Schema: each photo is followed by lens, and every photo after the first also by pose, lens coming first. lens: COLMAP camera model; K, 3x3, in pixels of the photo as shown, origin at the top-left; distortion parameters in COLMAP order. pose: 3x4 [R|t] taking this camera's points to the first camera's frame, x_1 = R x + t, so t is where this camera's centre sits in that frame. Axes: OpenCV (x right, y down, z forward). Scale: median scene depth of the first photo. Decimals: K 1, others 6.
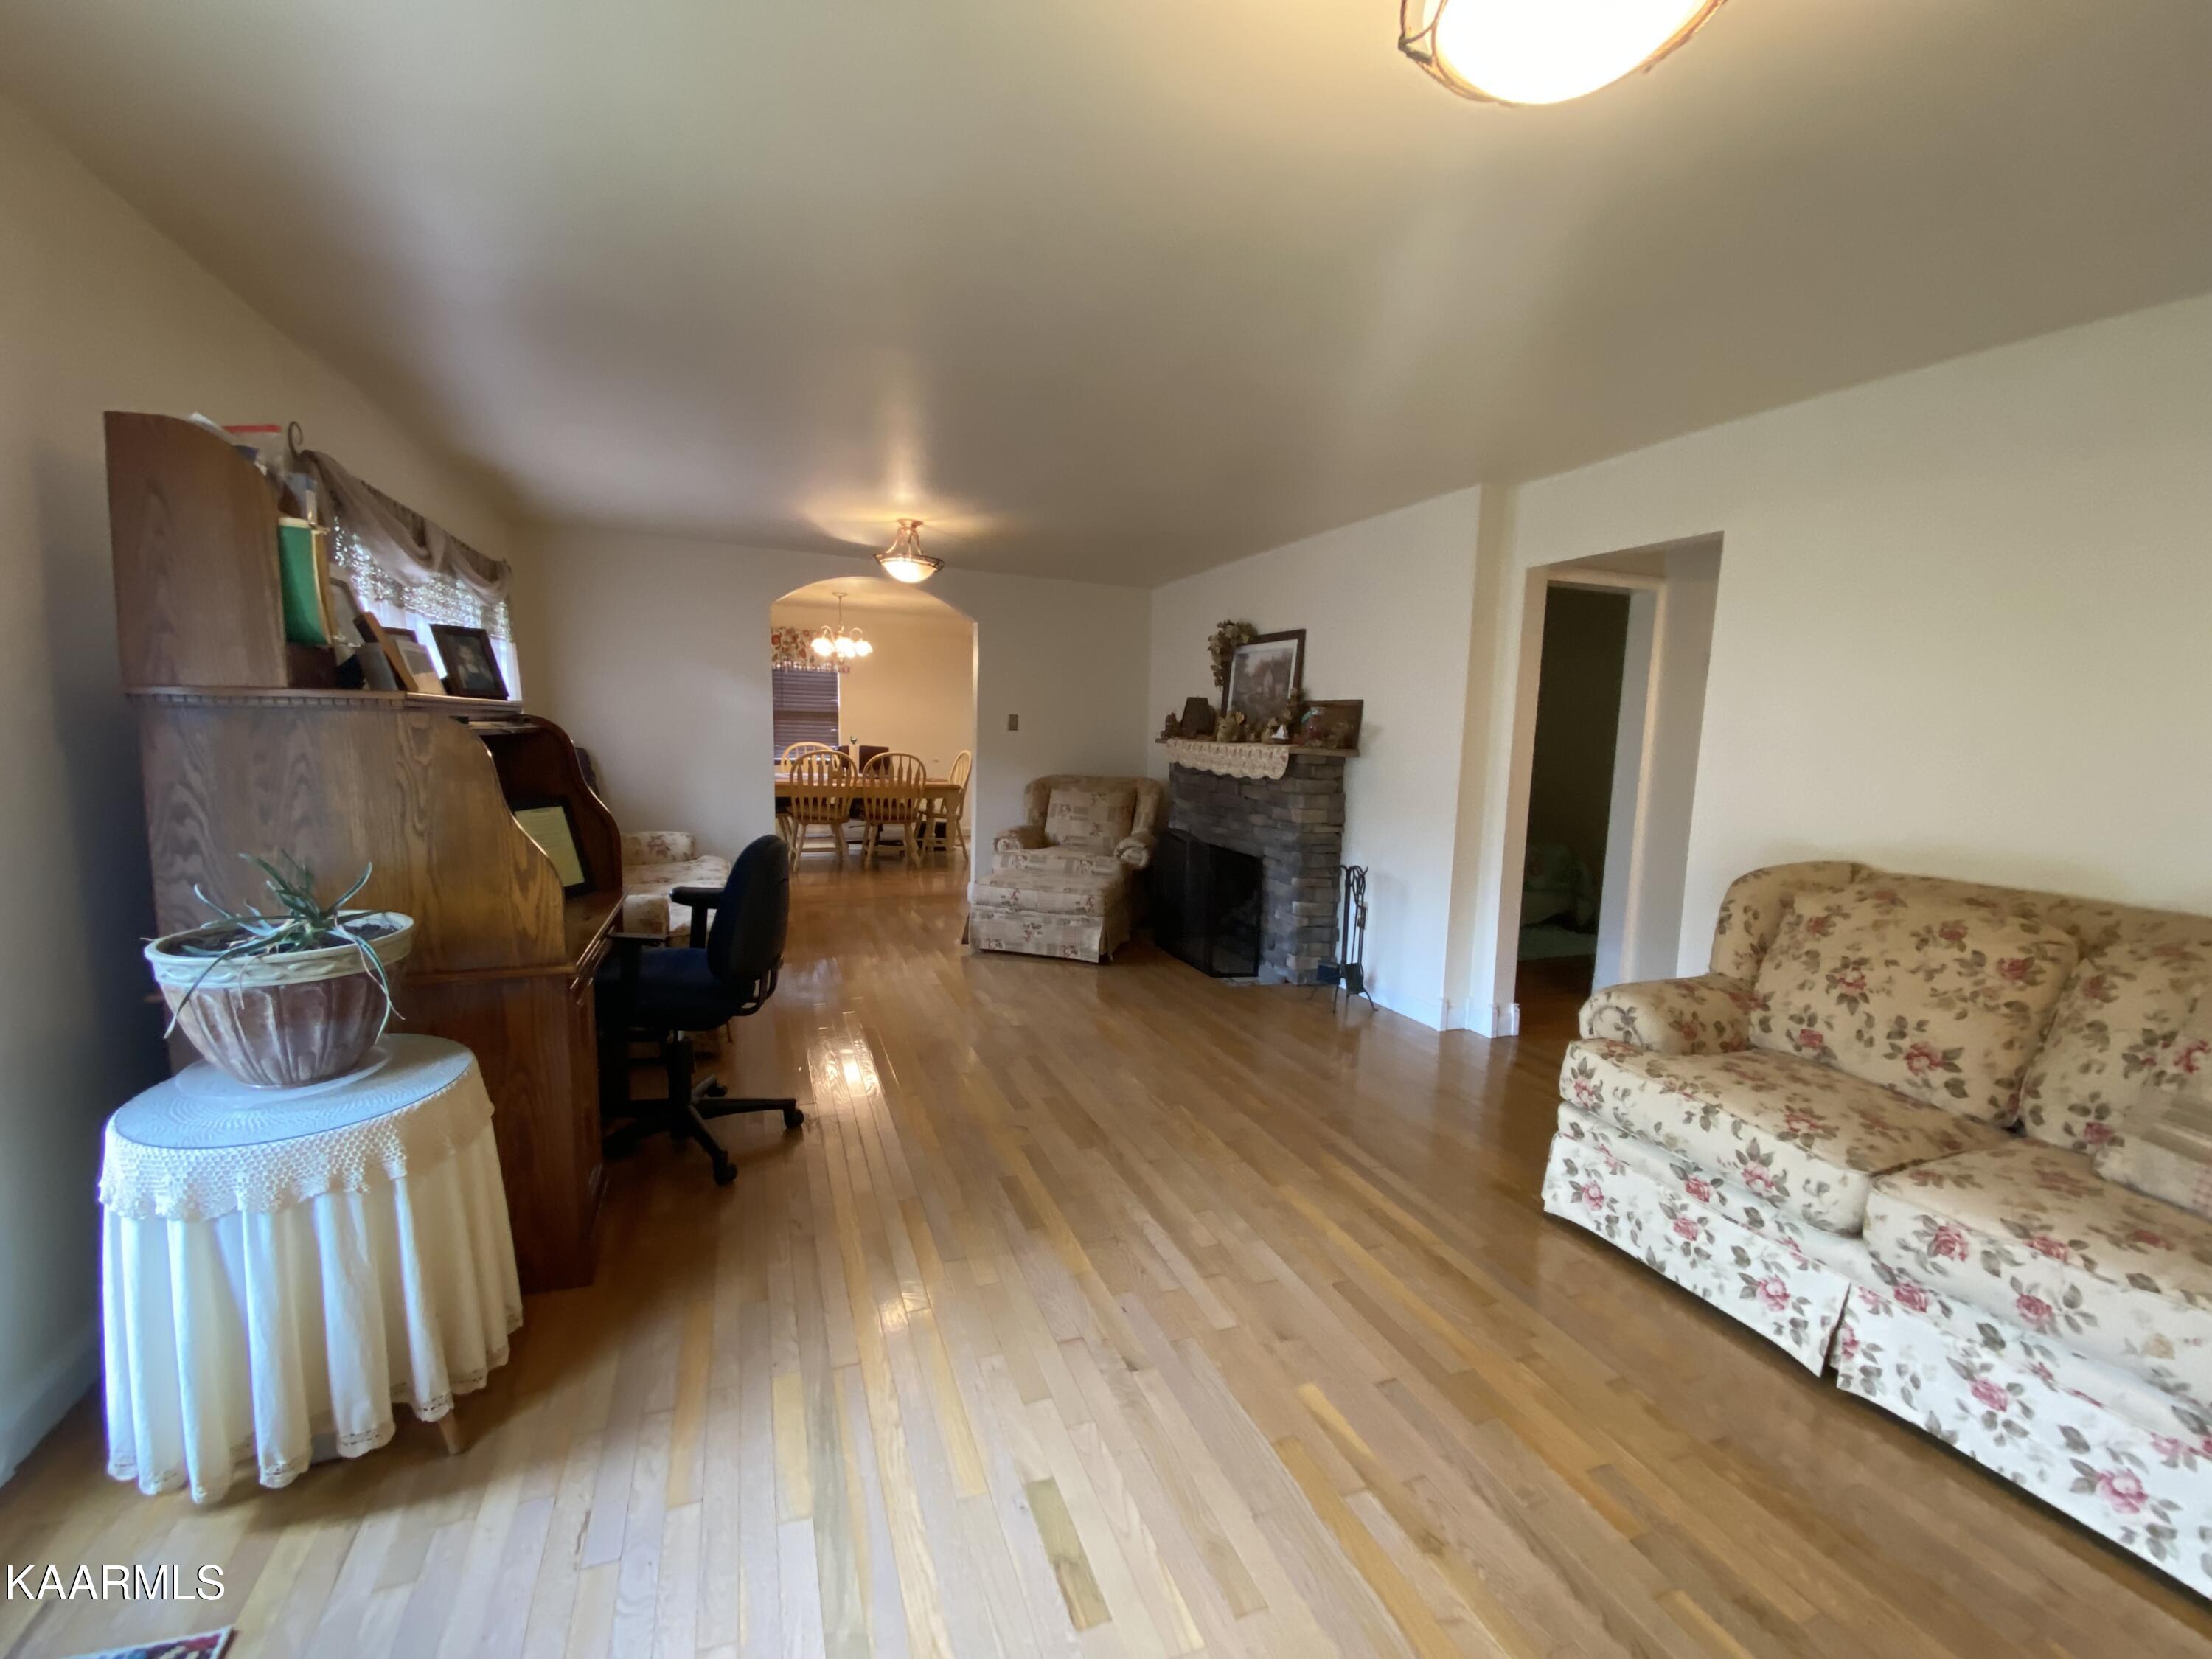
lens RADIAL K [[885.7, 0, 1102.8], [0, 885.7, 827.0], [0, 0, 1]] dist [-0.003518, -0.000921]
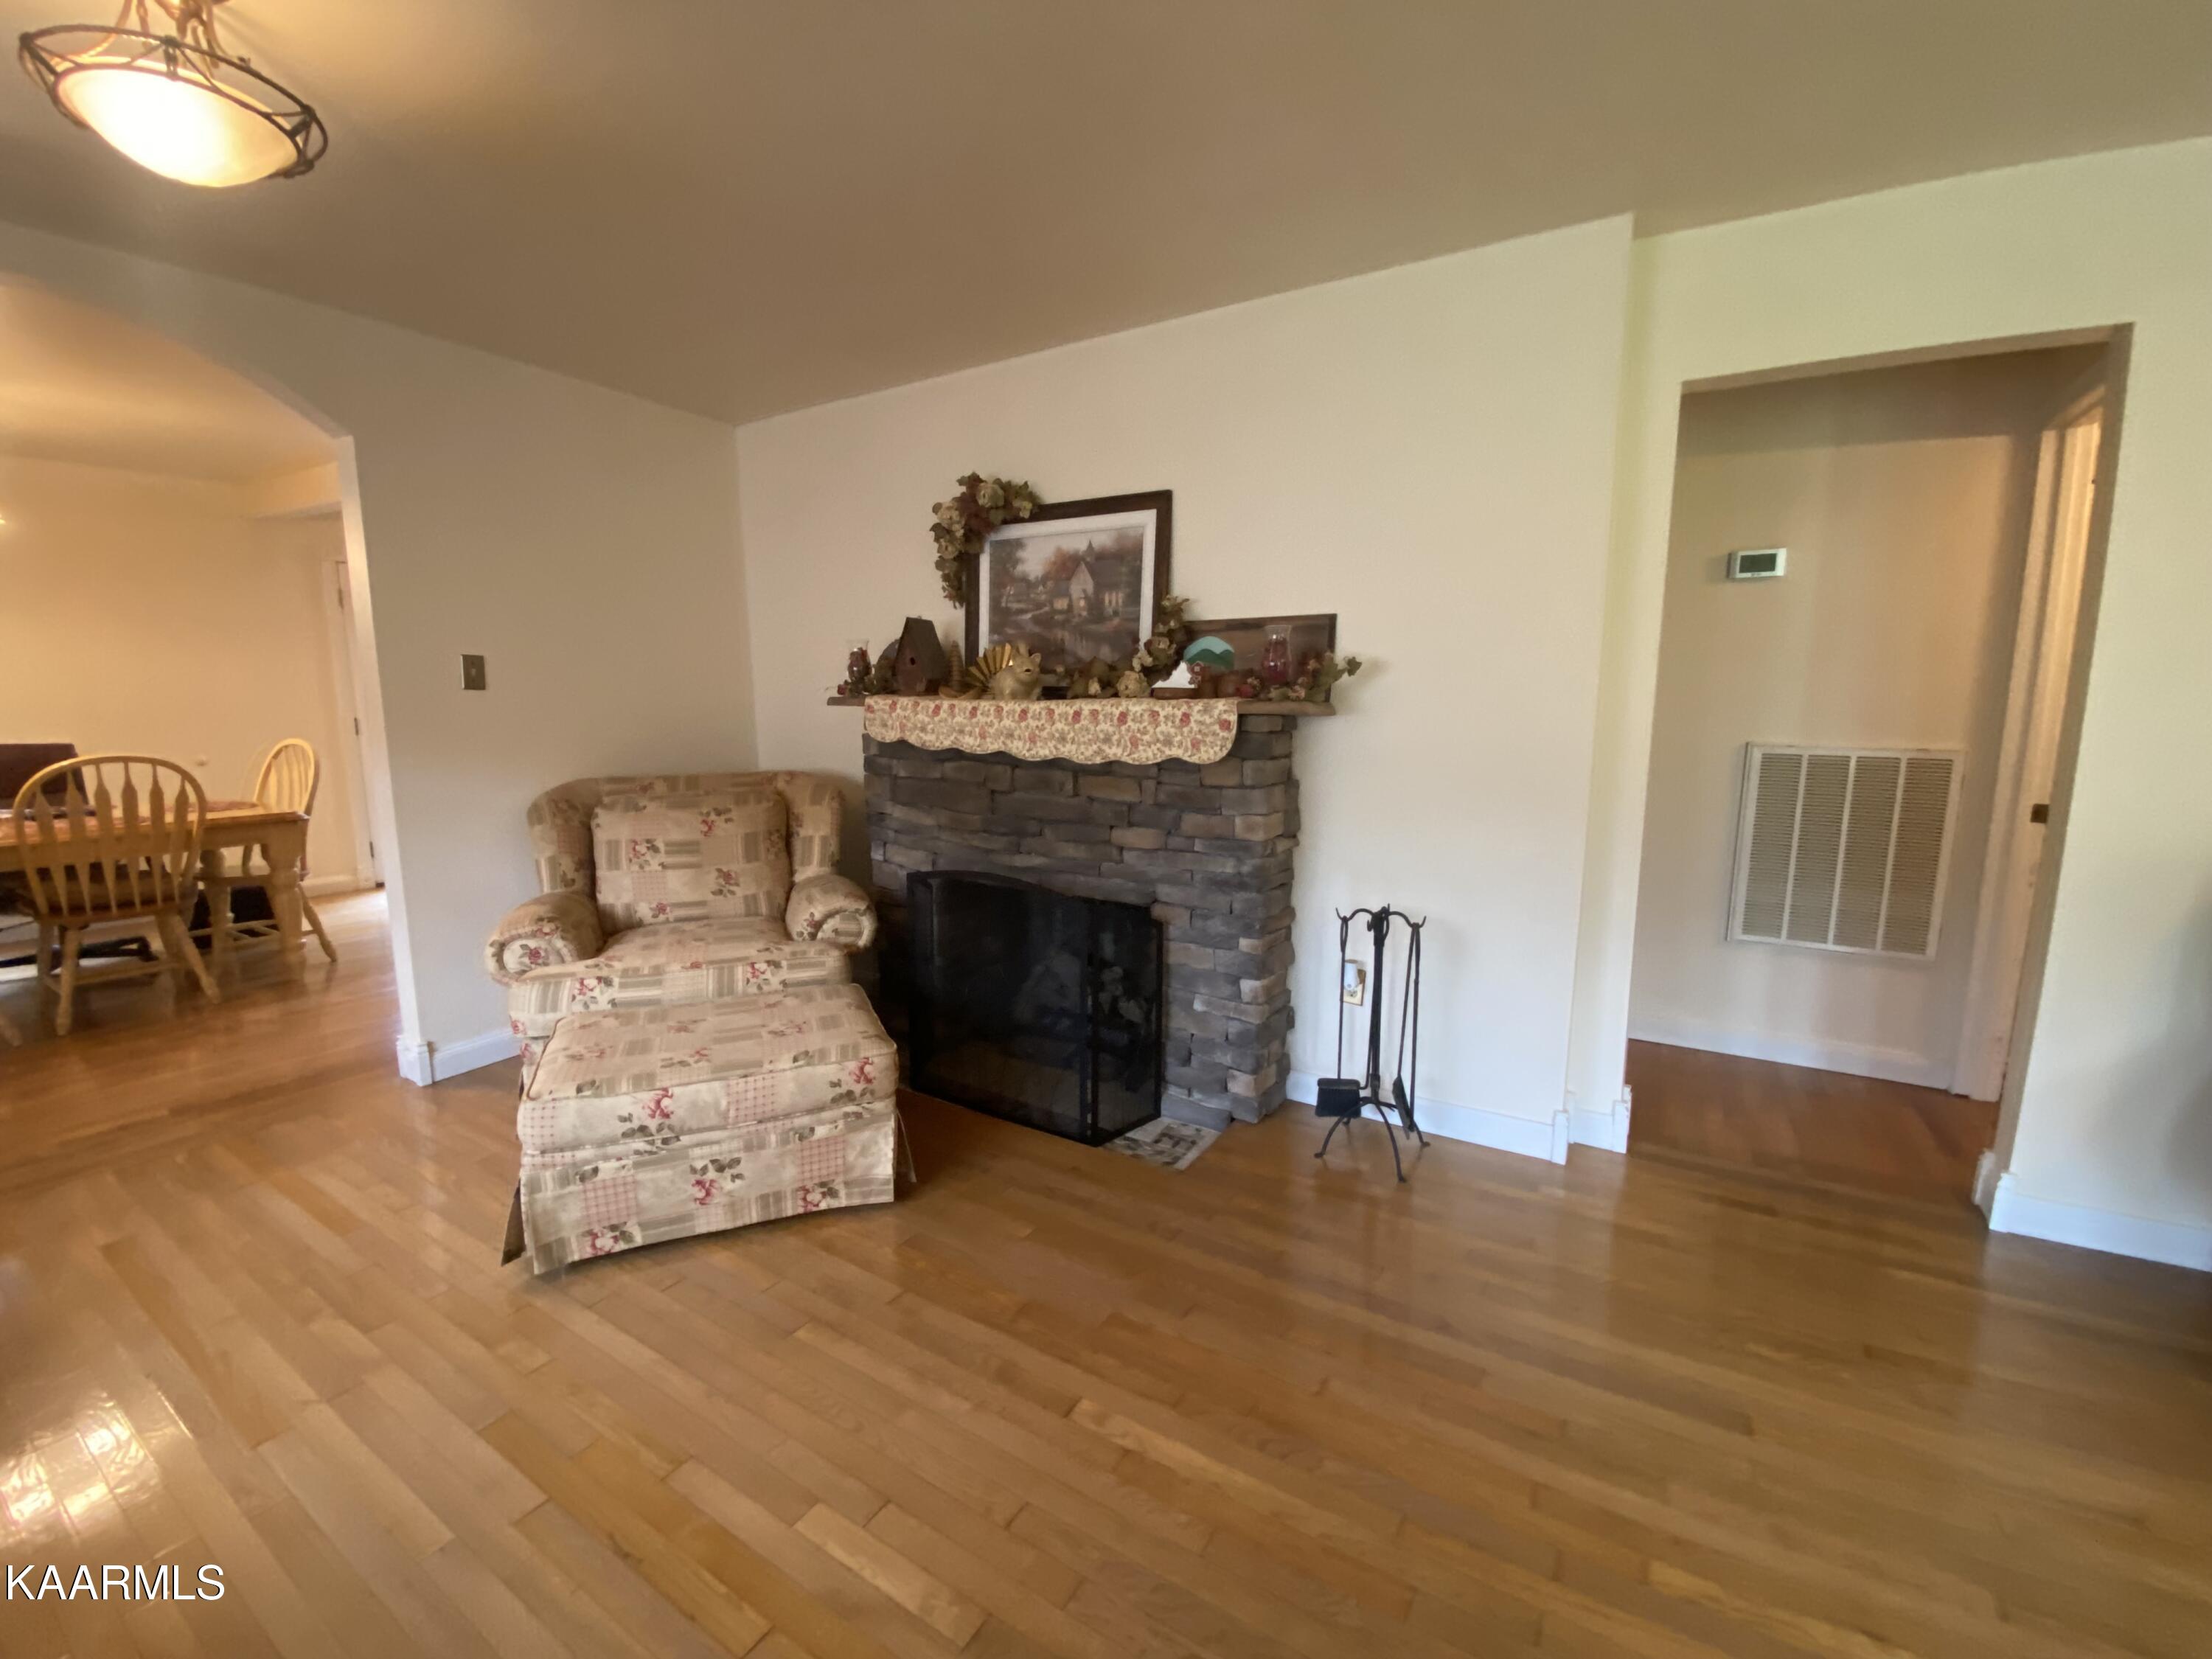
lens RADIAL K [[885.7, 0, 1108.6], [0, 885.7, 824.2], [0, 0, 1]] dist [-0.003518, -0.000921]
pose [[0.789961, -0.116390, 0.602009, -0.158991], [0.090308, 0.993197, 0.073519, -0.056090], [-0.606470, -0.003711, 0.795098, 0.551881]]
